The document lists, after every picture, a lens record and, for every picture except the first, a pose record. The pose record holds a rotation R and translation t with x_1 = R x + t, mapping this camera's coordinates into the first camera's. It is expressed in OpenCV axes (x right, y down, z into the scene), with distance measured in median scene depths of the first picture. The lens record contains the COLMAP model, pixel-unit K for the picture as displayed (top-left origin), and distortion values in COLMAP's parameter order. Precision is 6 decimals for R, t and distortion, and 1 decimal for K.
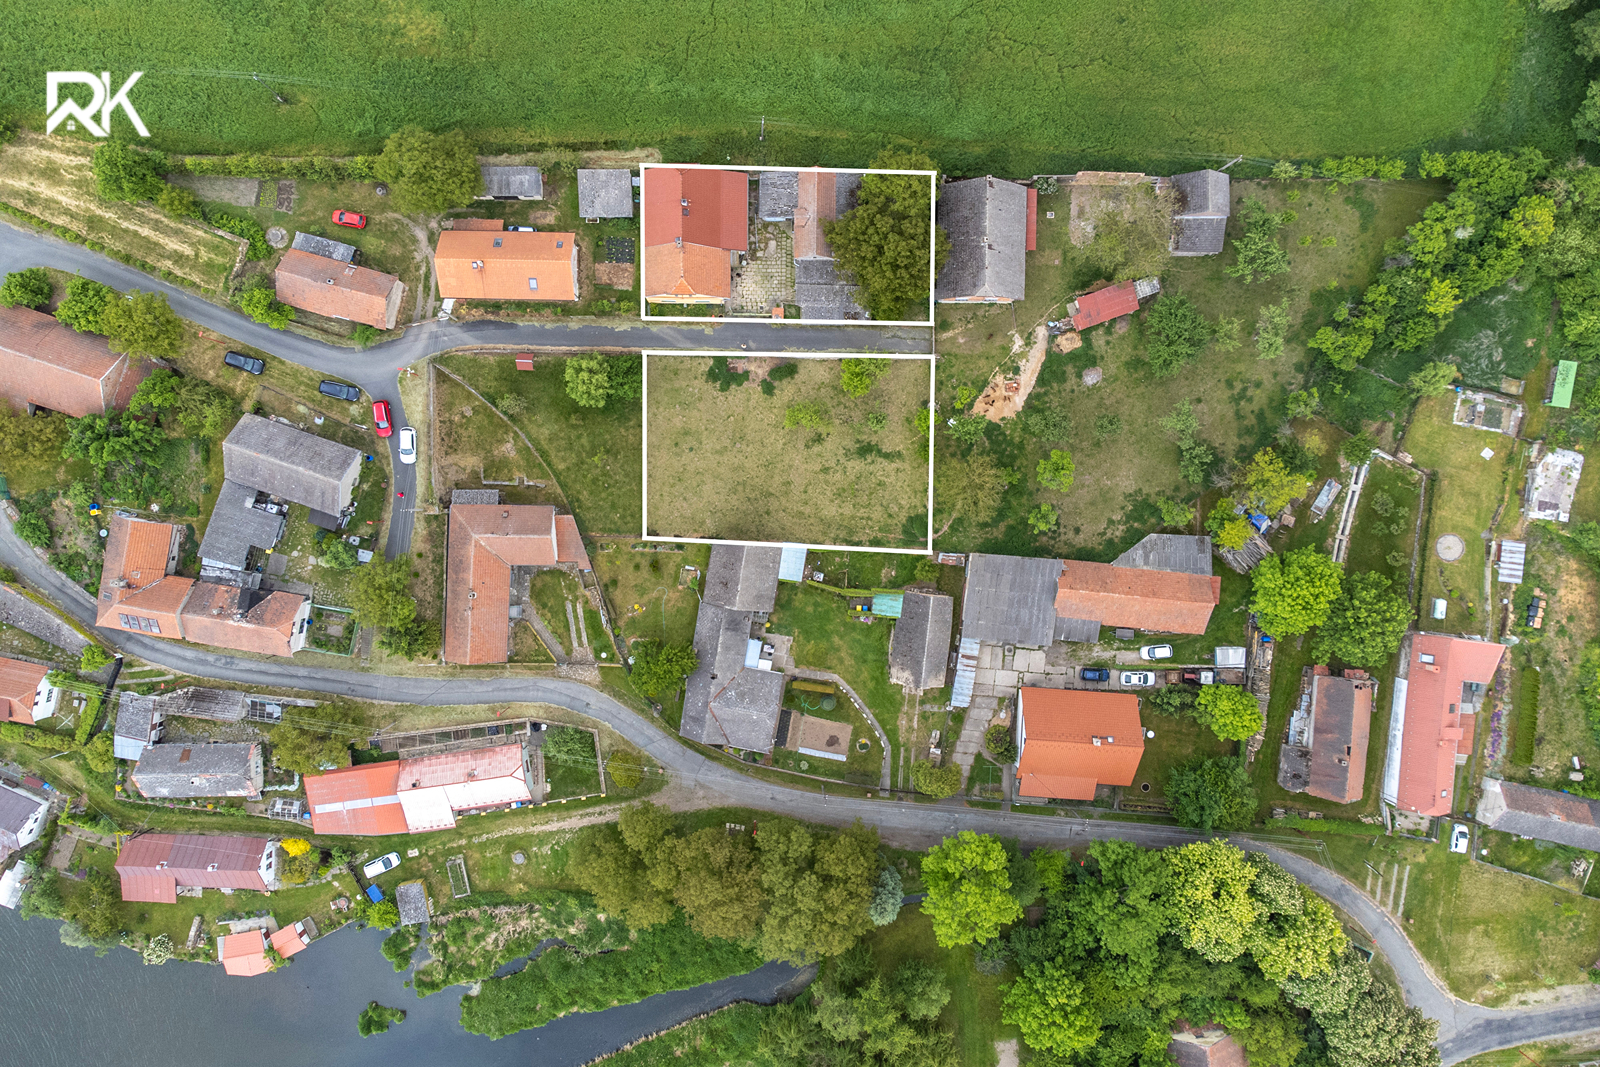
lens RADIAL K [[1190.6, 0, 805.3], [0, 1190.6, 494.6], [0, 0, 1]] dist [0.038150, -0.045651]
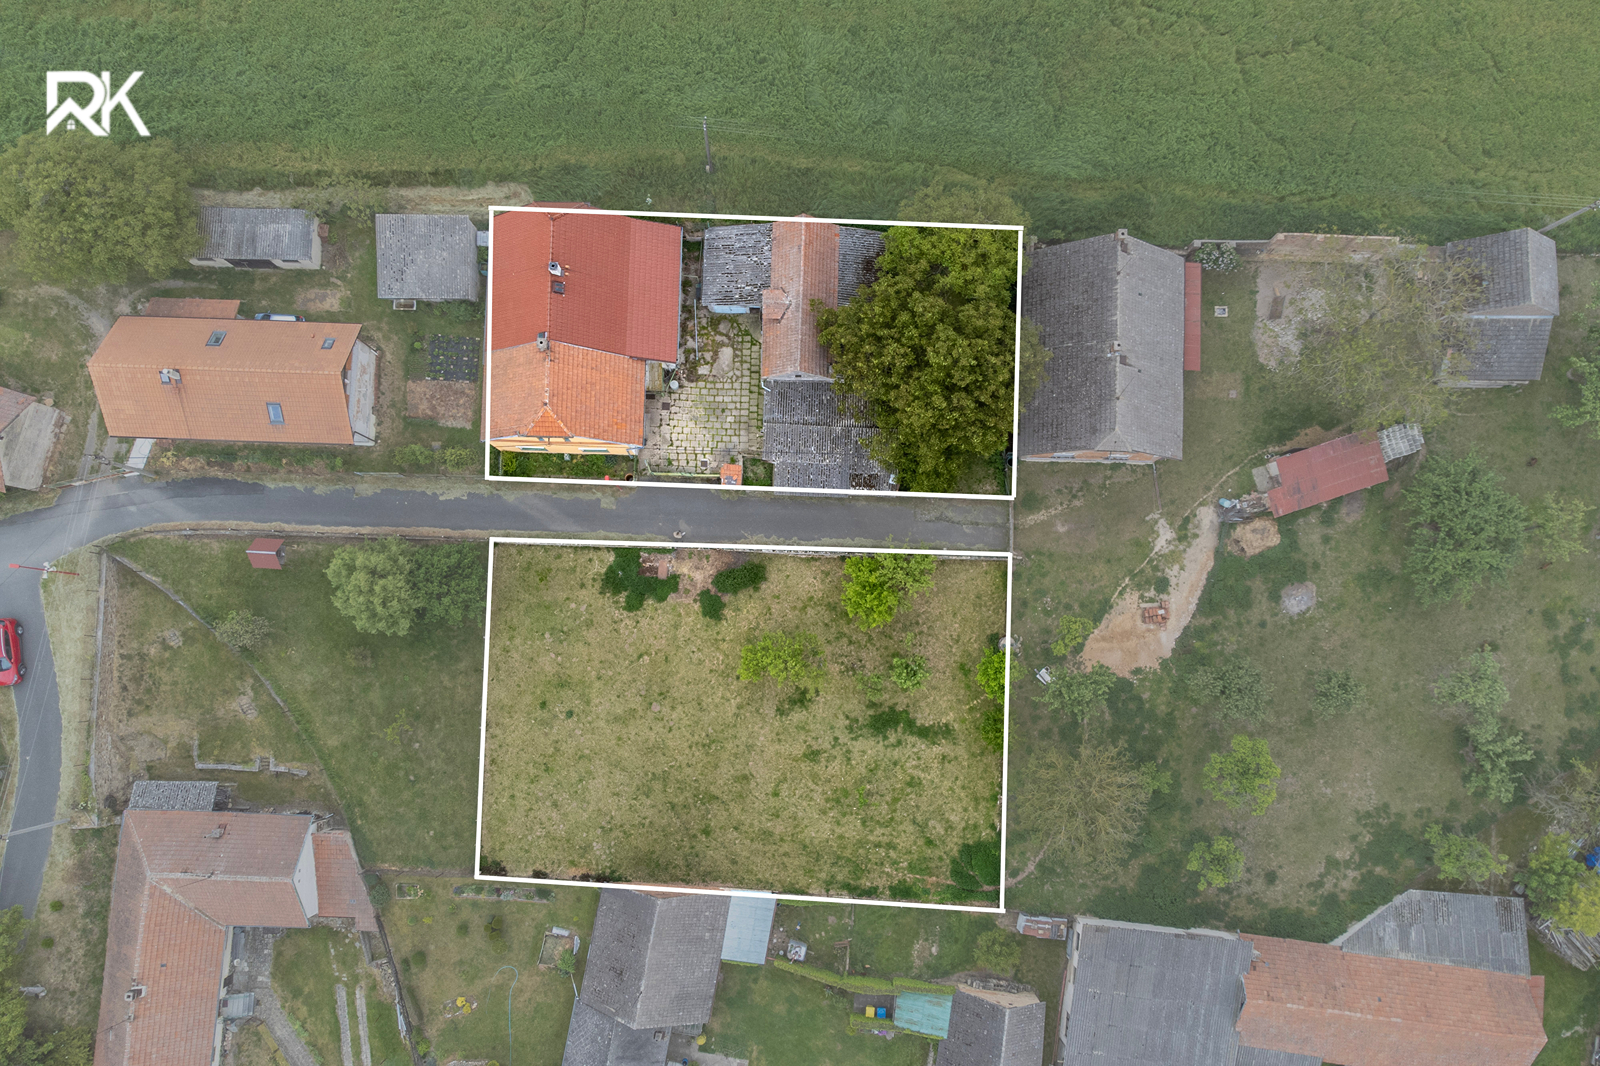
lens RADIAL K [[1190.6, 0, 795.7], [0, 1190.6, 521.4], [0, 0, 1]] dist [0.038150, -0.045651]
pose [[0.999373, 0.020063, -0.029160, 0.023335], [-0.023169, 0.993617, -0.110398, -0.068744], [0.026759, 0.111004, 0.993460, 0.444779]]
